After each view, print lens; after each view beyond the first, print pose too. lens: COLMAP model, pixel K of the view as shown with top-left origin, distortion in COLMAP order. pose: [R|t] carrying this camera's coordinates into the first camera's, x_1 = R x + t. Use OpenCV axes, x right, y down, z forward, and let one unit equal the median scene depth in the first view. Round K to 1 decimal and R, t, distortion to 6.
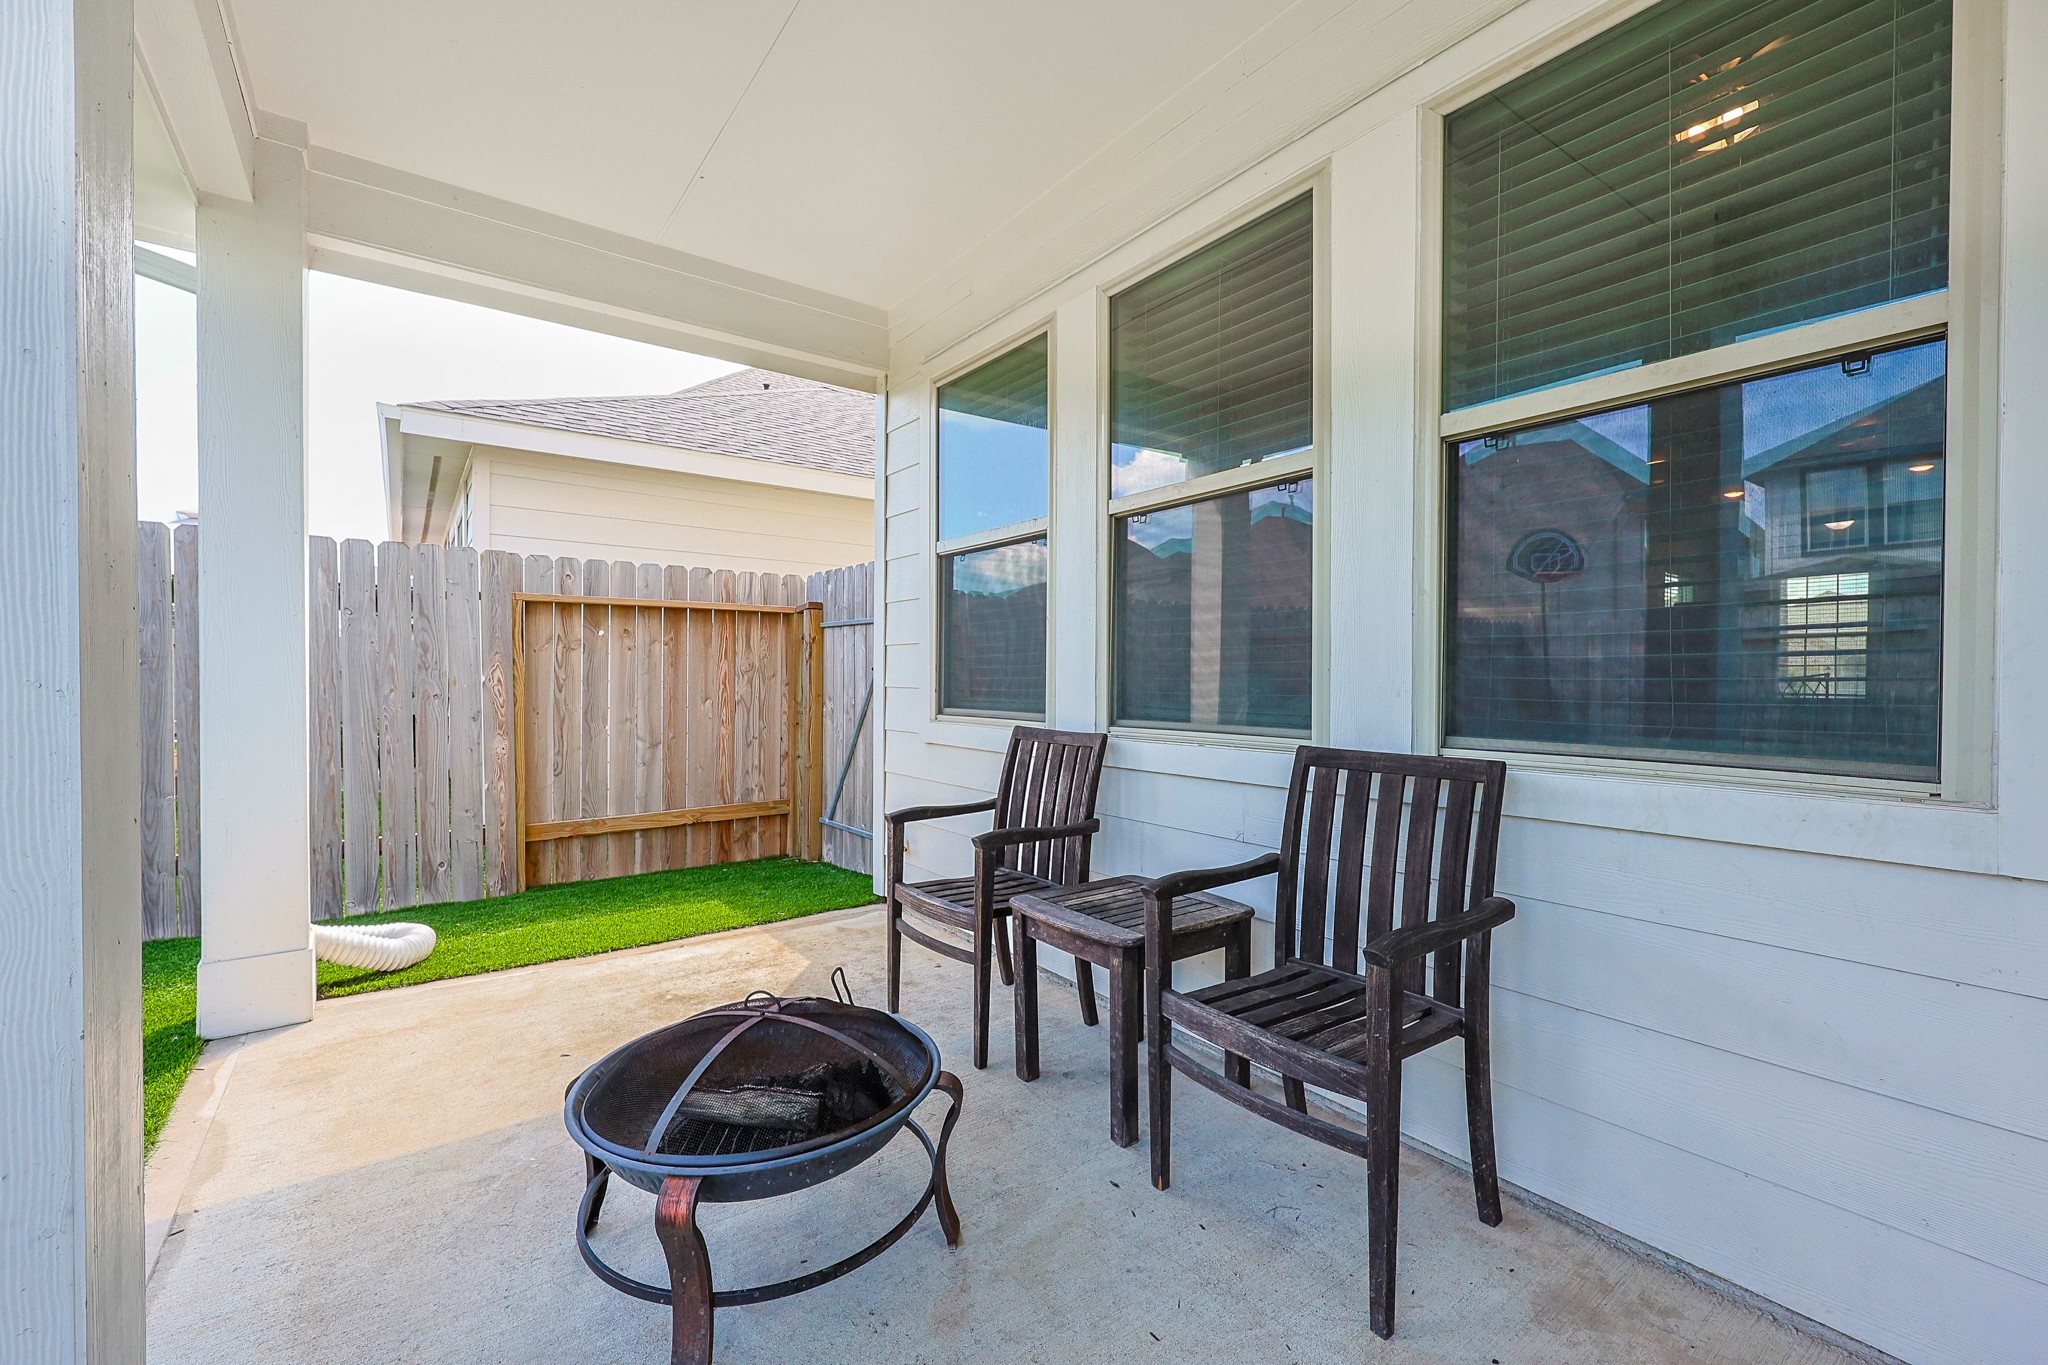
lens RADIAL K [[872.8, 0, 1021.9], [0, 872.8, 687.7], [0, 0, 1]] dist [-0.001645, 0.000399]
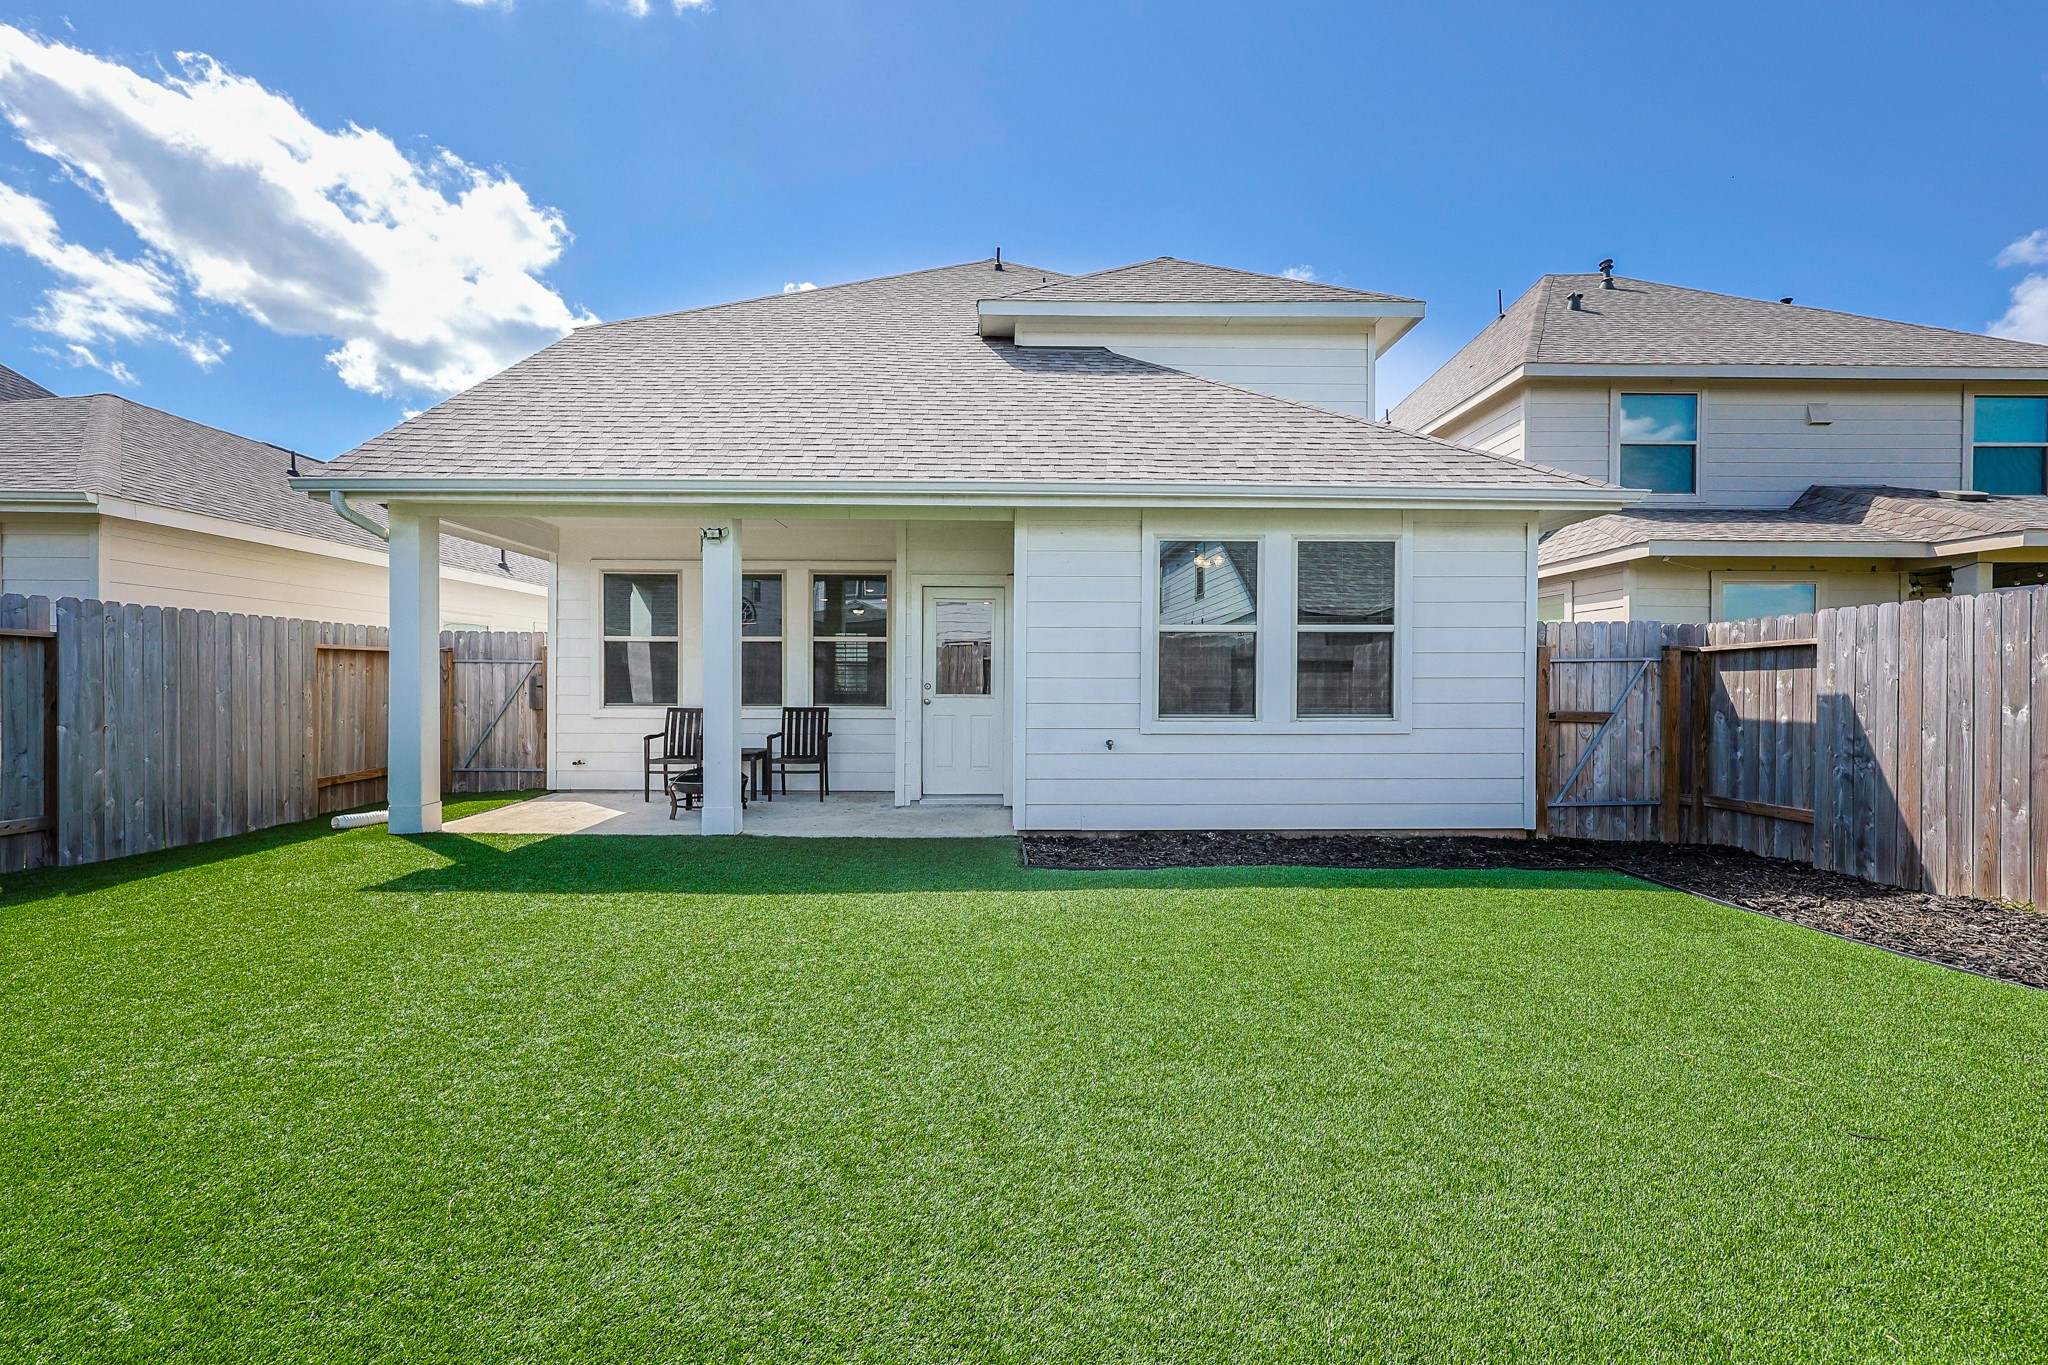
lens RADIAL K [[872.8, 0, 1021.9], [0, 872.8, 687.7], [0, 0, 1]] dist [-0.001645, 0.000399]
pose [[0.566330, -0.010809, 0.824108, -2.583300], [0.005731, 0.999941, 0.009177, -0.061574], [-0.824159, -0.000475, 0.566358, -2.433454]]
